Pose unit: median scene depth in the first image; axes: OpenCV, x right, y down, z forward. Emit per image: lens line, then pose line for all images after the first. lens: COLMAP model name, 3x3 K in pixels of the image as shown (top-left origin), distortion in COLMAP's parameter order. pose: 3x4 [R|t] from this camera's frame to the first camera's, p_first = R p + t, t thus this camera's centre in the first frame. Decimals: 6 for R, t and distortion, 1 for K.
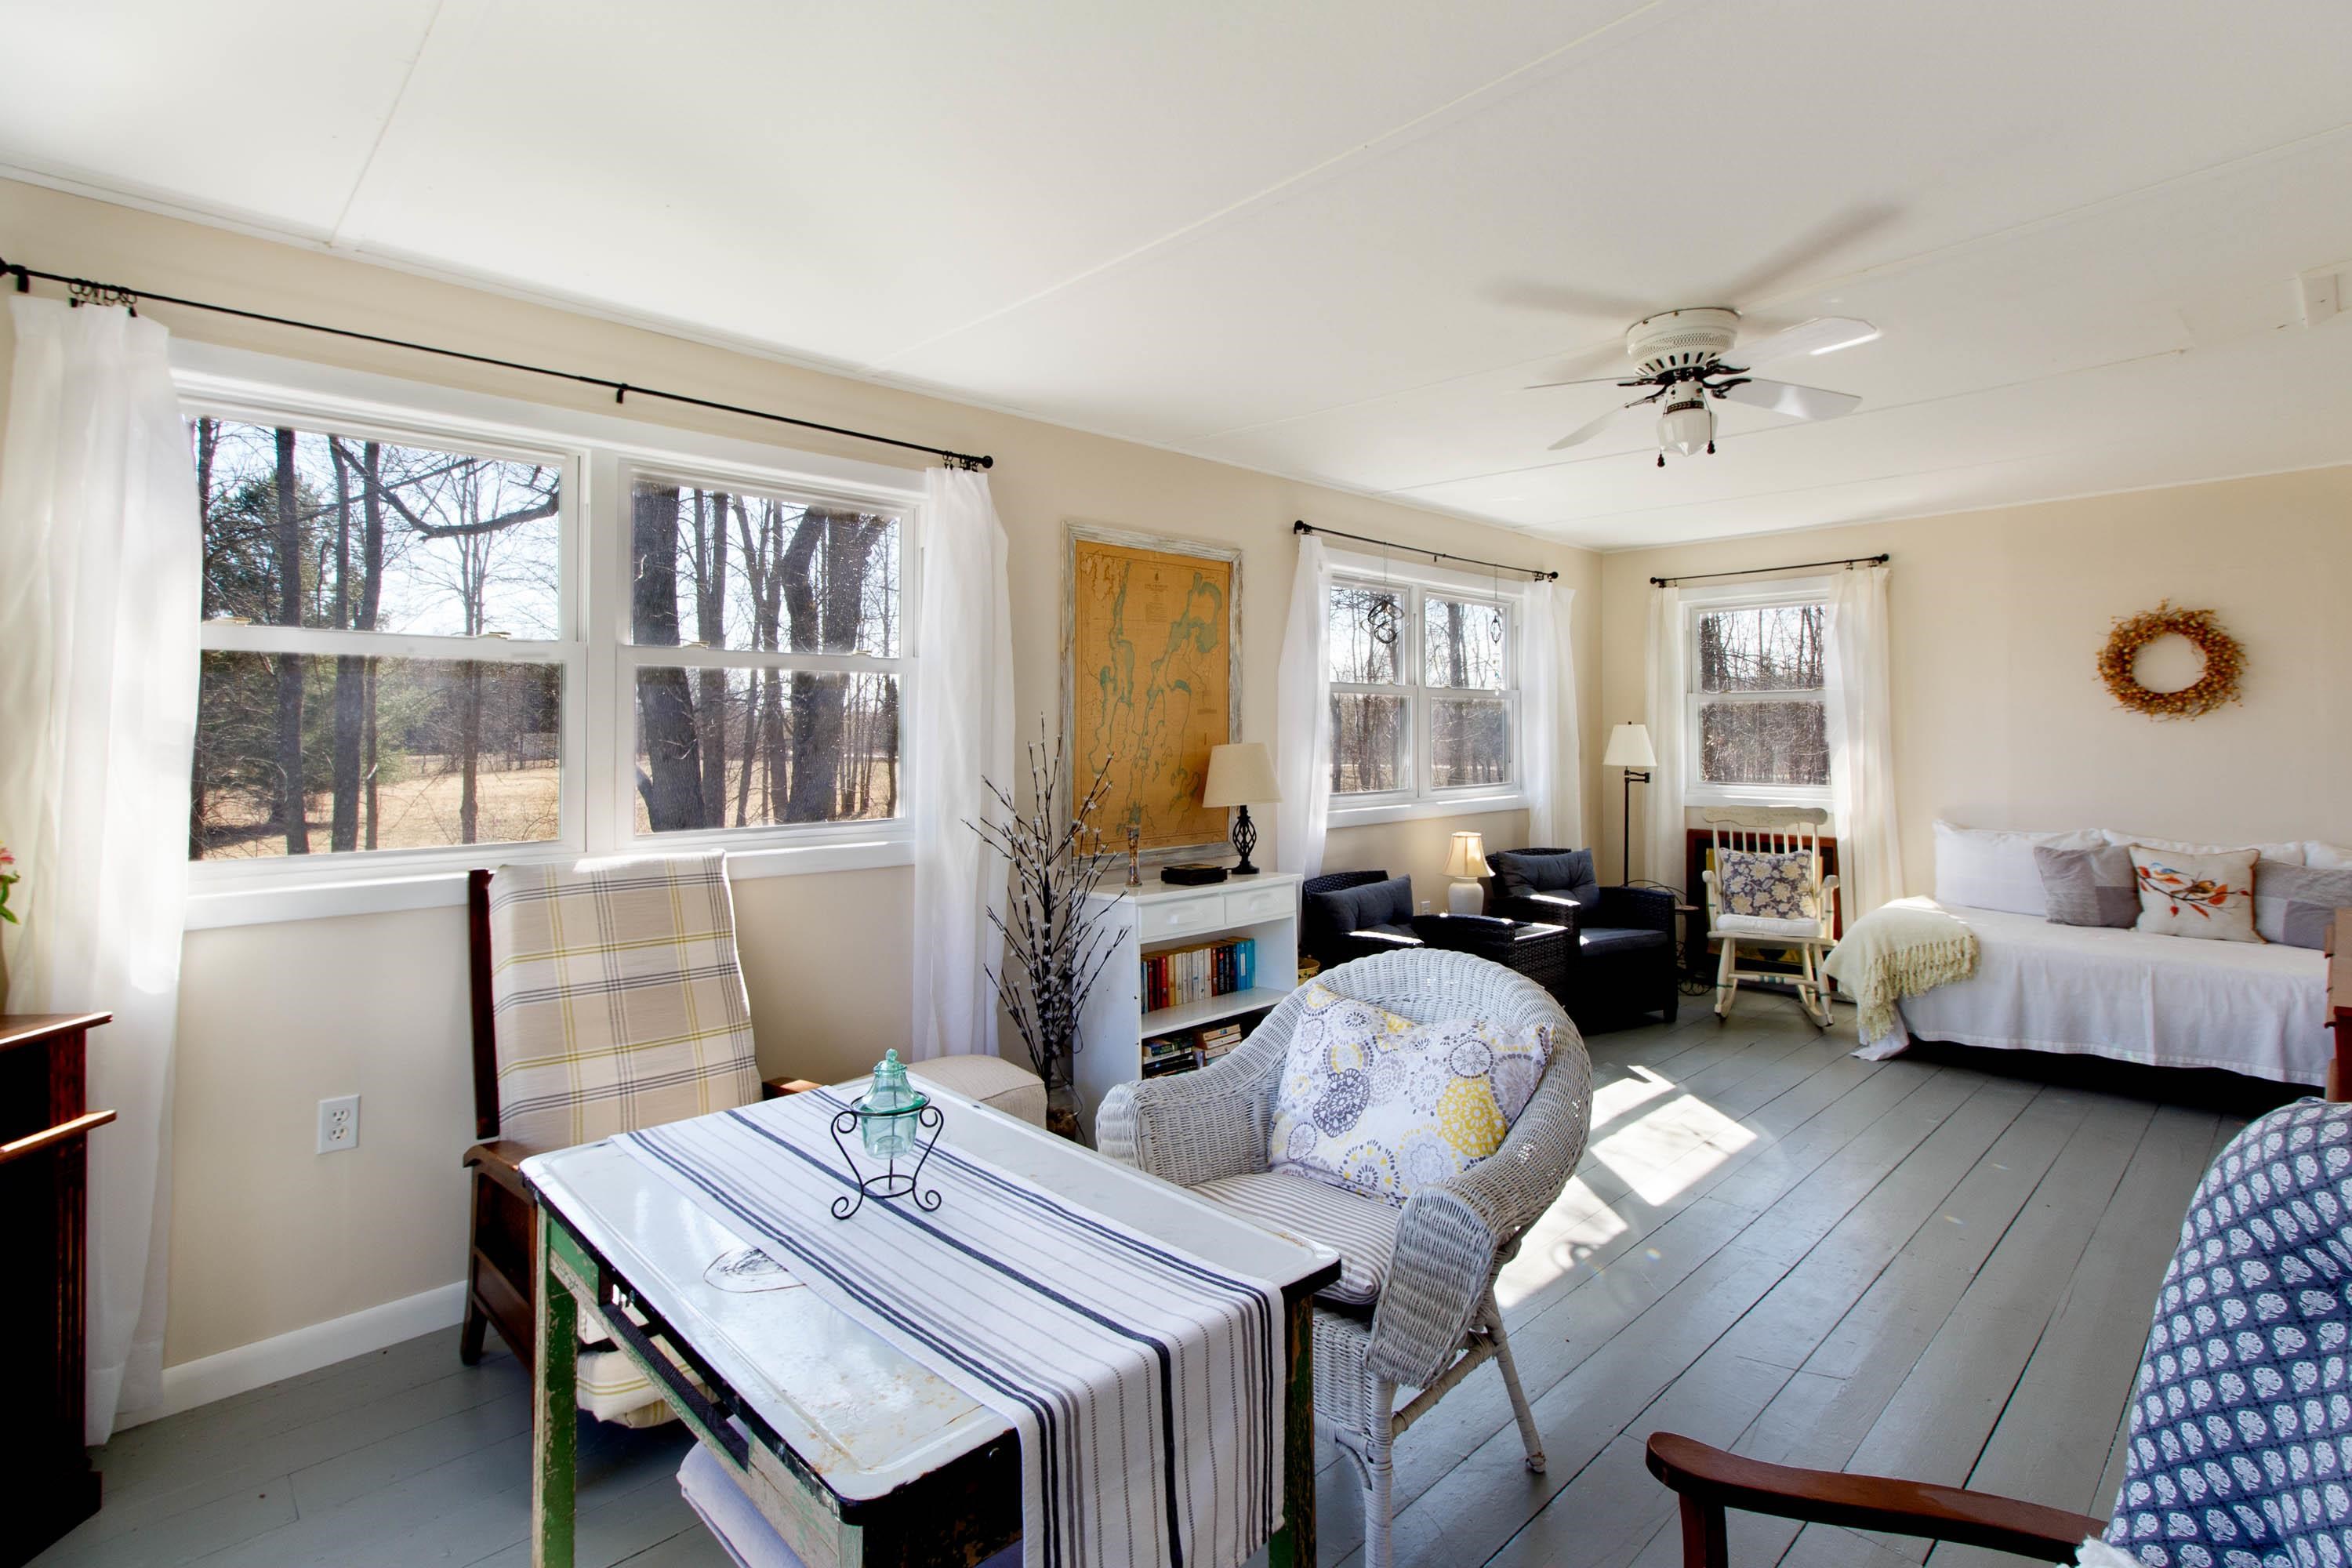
lens RADIAL K [[1111.6, 0, 1180.3], [0, 1111.6, 684.1], [0, 0, 1]] dist [0.000216, 0.000125]
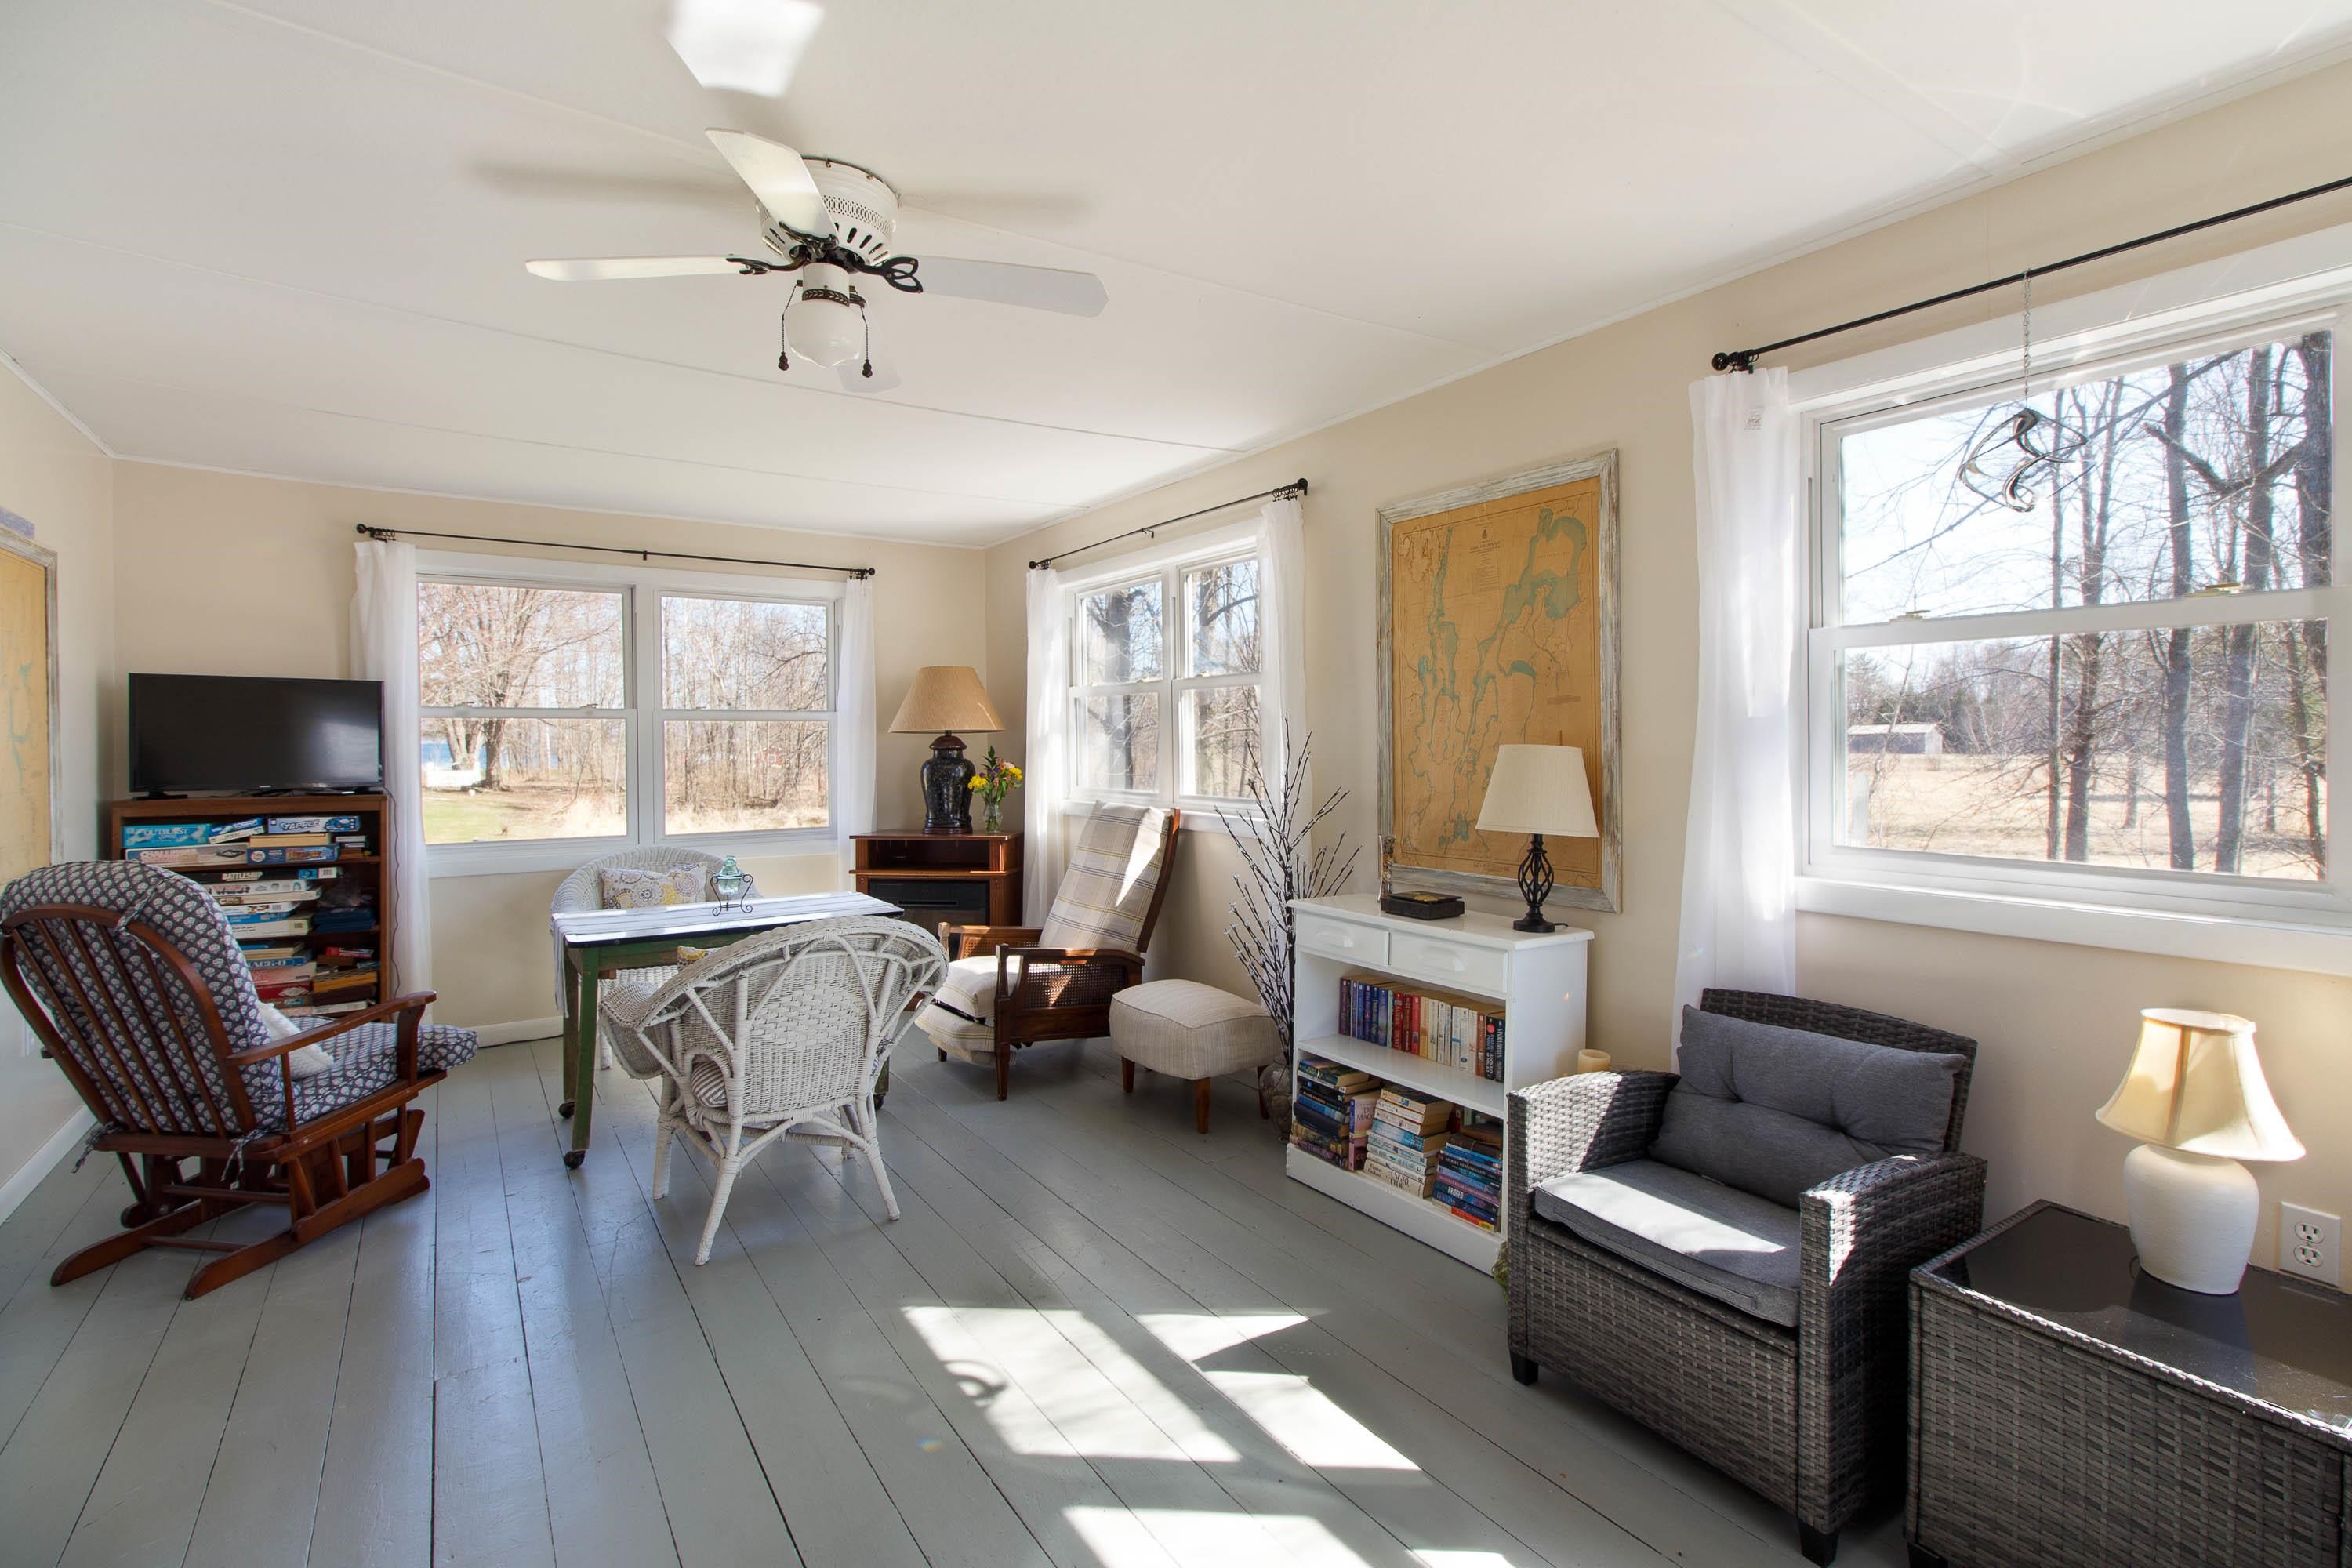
lens RADIAL K [[1120.2, 0, 1242.3], [0, 1120.2, 726.5], [0, 0, 1]] dist [0.000991, 0.000136]
pose [[-0.140041, -0.003427, -0.990140, 0.809548], [0.052280, 0.998574, -0.010850, 0.040767], [0.988764, -0.053284, -0.139663, 0.951132]]
